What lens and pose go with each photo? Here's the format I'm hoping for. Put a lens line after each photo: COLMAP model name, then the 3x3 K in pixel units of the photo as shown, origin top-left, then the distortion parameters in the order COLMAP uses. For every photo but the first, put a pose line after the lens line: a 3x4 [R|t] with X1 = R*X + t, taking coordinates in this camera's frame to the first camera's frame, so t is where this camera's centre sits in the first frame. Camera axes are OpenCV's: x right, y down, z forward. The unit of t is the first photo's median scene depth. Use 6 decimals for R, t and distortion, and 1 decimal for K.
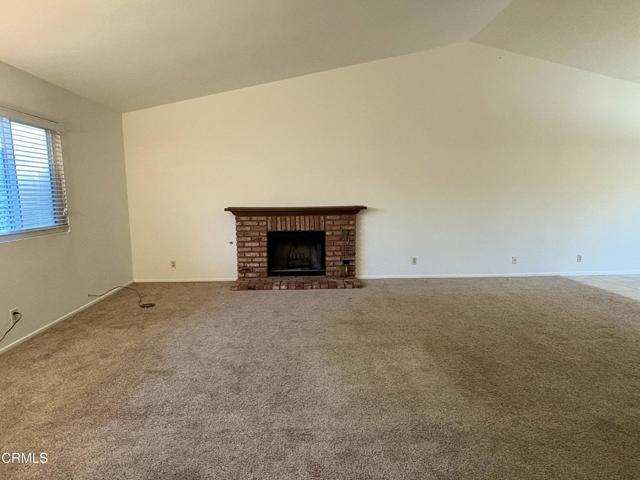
lens RADIAL K [[369.7, 0, 321.0], [0, 369.7, 242.1], [0, 0, 1]] dist [0.007161, -0.001413]
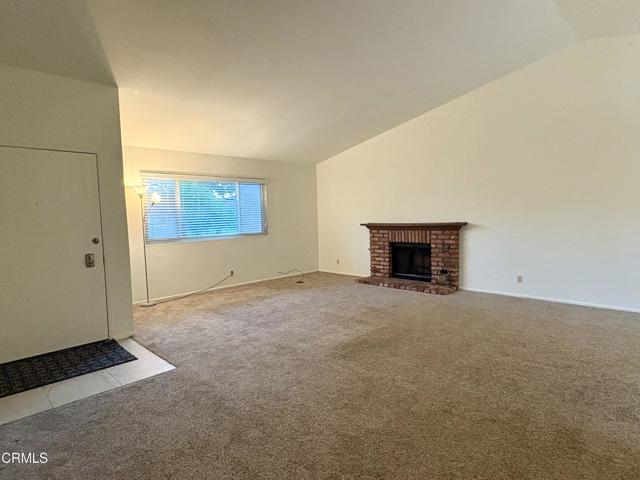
lens RADIAL K [[369.7, 0, 320.0], [0, 369.7, 243.4], [0, 0, 1]] dist [0.007161, -0.001413]
pose [[0.669007, 0.046342, -0.741810, 0.647260], [-0.073126, 0.997316, -0.003645, -0.001418], [0.739650, 0.056685, 0.670600, -0.042678]]
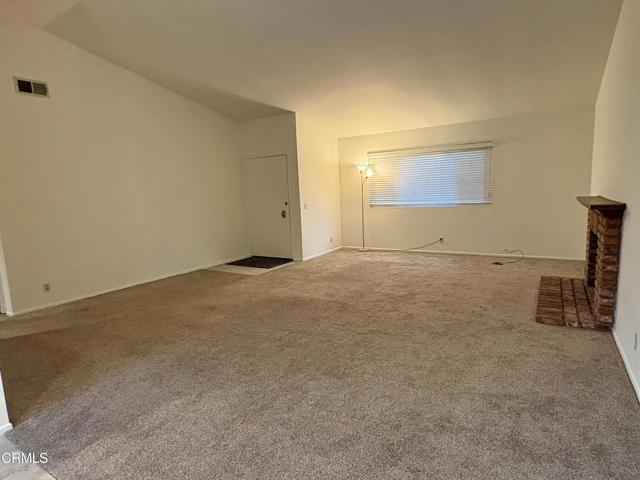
lens RADIAL K [[369.7, 0, 318.6], [0, 369.7, 241.0], [0, 0, 1]] dist [0.007161, -0.001413]
pose [[-0.575624, 0.142430, -0.805214, 0.822701], [-0.060351, 0.974628, 0.215540, -0.136875], [0.815484, 0.172666, -0.552424, 0.959514]]
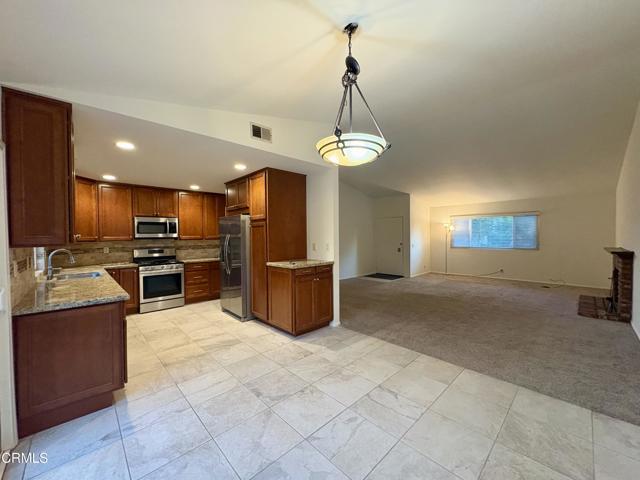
lens RADIAL K [[255.5, 0, 319.1], [0, 255.5, 240.3], [0, 0, 1]] dist [0.000412, -0.000171]
pose [[-0.758105, 0.022979, -0.651728, 1.239040], [-0.072468, 0.990221, 0.119210, -0.151980], [0.648094, 0.137603, -0.749026, 0.977178]]
